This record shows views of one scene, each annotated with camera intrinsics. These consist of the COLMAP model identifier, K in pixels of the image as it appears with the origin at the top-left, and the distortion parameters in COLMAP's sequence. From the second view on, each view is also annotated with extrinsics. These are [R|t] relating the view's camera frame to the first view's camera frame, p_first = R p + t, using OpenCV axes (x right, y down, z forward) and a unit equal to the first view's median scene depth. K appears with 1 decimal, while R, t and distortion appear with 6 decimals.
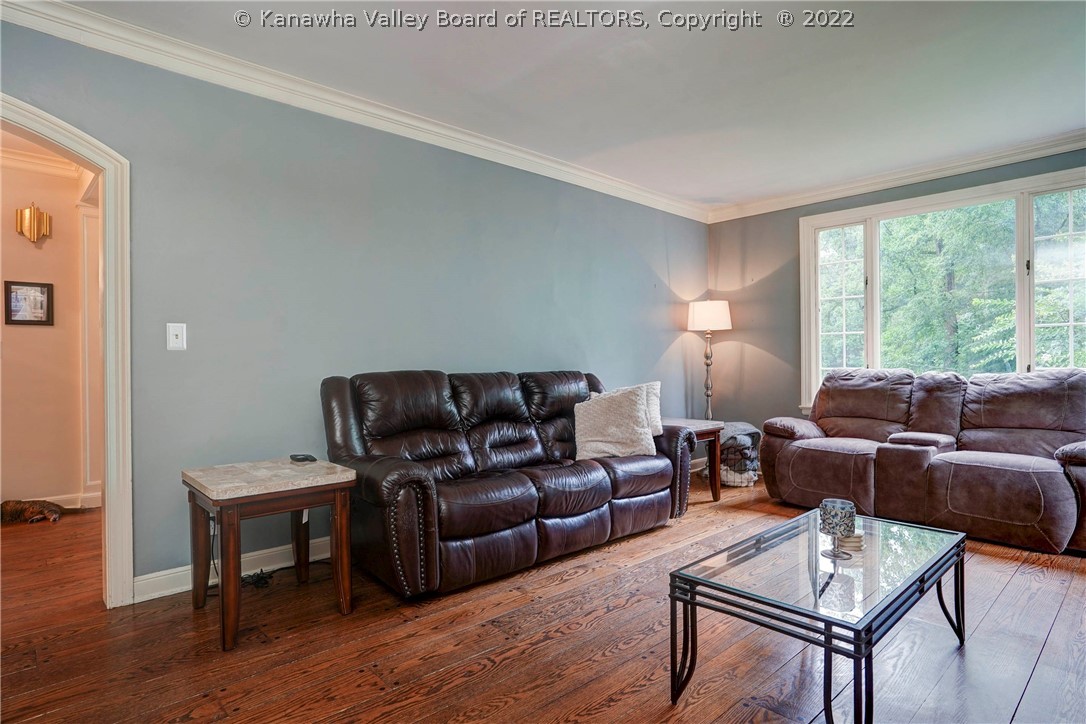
lens RADIAL K [[588.7, 0, 555.2], [0, 588.7, 363.8], [0, 0, 1]] dist [-0.022012, -0.000117]
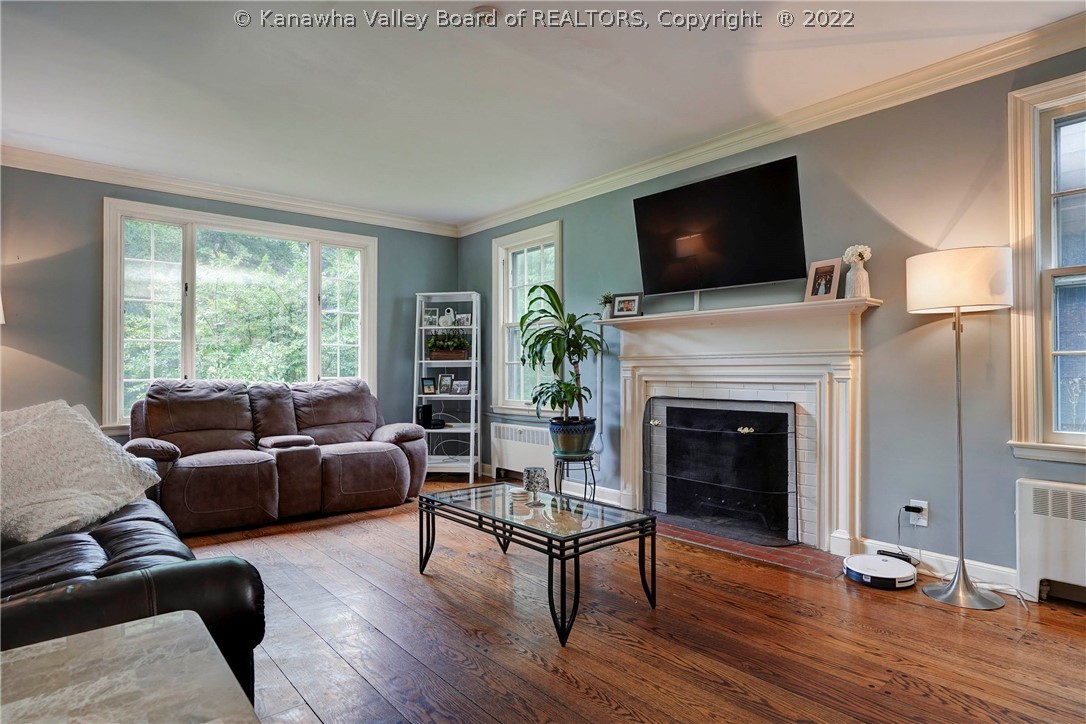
lens RADIAL K [[588.7, 0, 555.2], [0, 588.7, 363.8], [0, 0, 1]] dist [-0.022012, -0.000117]
pose [[0.043409, 0.018314, 0.998890, -0.479688], [0.003279, 0.999824, -0.018473, 0.002967], [-0.999052, 0.004077, 0.043341, 0.438556]]
